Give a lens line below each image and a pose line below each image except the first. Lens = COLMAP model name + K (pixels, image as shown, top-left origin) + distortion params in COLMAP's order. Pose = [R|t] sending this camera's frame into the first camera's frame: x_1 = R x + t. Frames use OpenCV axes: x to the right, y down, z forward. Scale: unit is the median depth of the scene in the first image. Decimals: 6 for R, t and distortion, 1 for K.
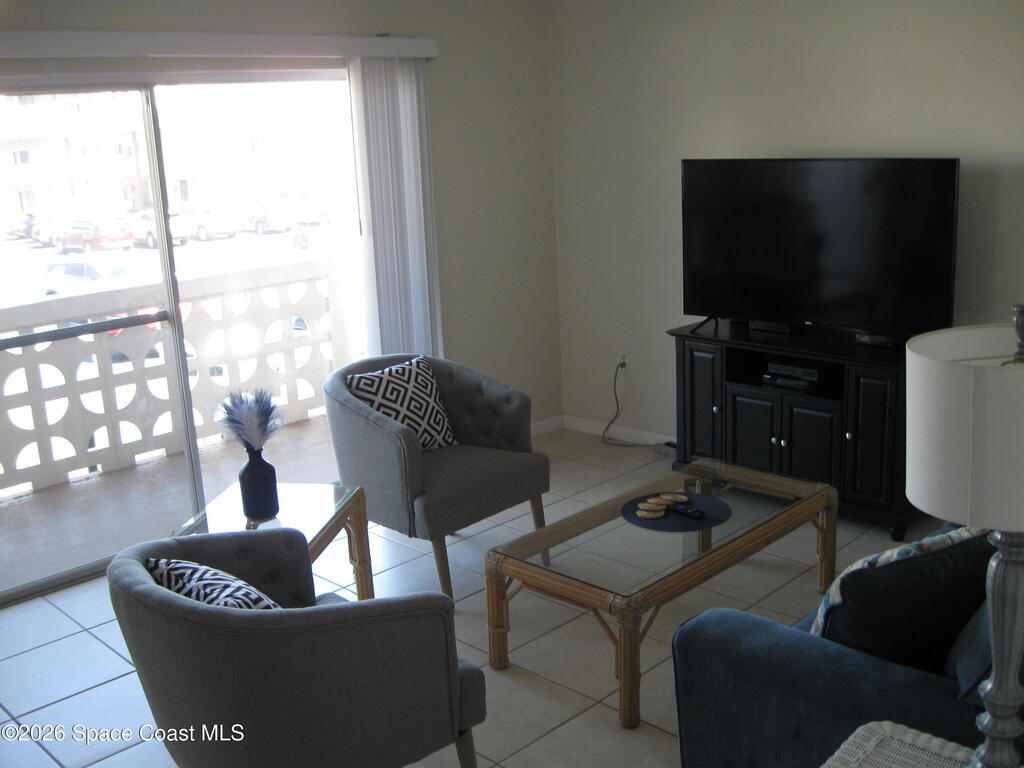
lens RADIAL K [[1069.5, 0, 512.0], [0, 1069.5, 384.0], [0, 0, 1]] dist [-0.115963, 0.012551]
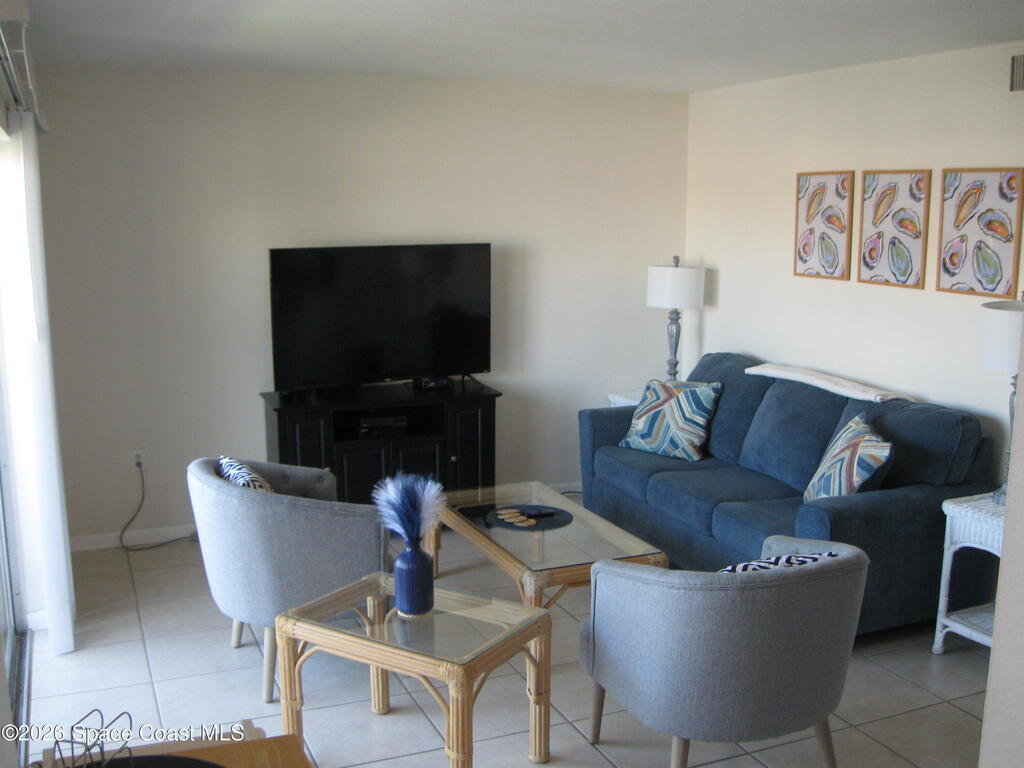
lens RADIAL K [[1069.5, 0, 512.0], [0, 1069.5, 384.0], [0, 0, 1]] dist [-0.115963, 0.012551]
pose [[0.372294, -0.109540, 0.921628, -0.765036], [0.204091, 0.978367, 0.033841, -0.062895], [-0.905397, 0.175497, 0.386596, 0.381583]]
